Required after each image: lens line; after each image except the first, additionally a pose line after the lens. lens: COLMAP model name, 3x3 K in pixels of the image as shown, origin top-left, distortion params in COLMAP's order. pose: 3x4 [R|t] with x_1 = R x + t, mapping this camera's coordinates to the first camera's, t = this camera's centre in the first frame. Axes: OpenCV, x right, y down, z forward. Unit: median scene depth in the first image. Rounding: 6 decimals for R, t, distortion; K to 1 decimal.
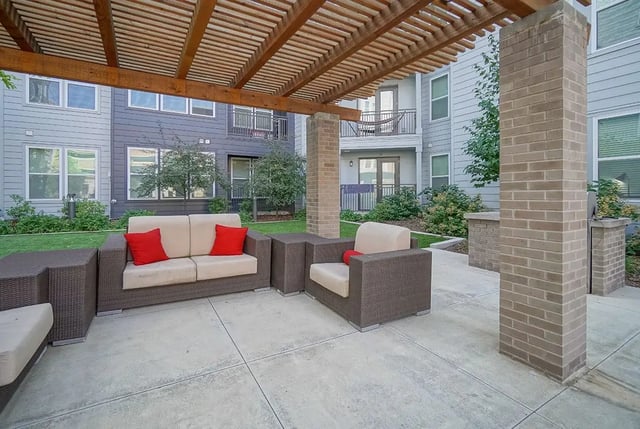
lens RADIAL K [[303.8, 0, 318.6], [0, 303.8, 191.3], [0, 0, 1]] dist [-0.011868, -0.000020]
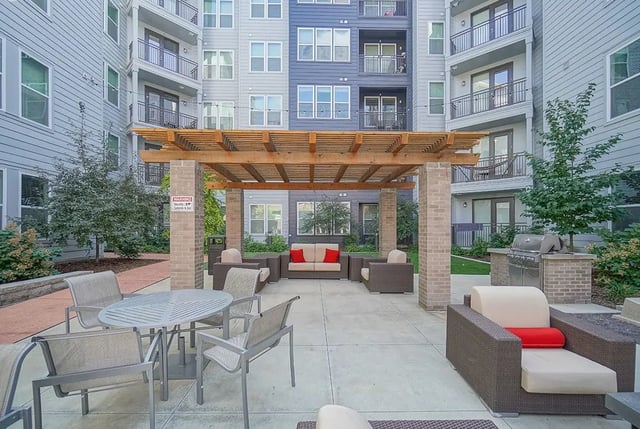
lens RADIAL K [[290.7, 0, 320.0], [0, 290.7, 214.5], [0, 0, 1]] dist [-0.001014, -0.000051]
pose [[0.875364, -0.020749, -0.483020, 0.296183], [0.001103, 0.999162, -0.040922, -0.022007], [0.483464, 0.035289, 0.874653, -0.395470]]
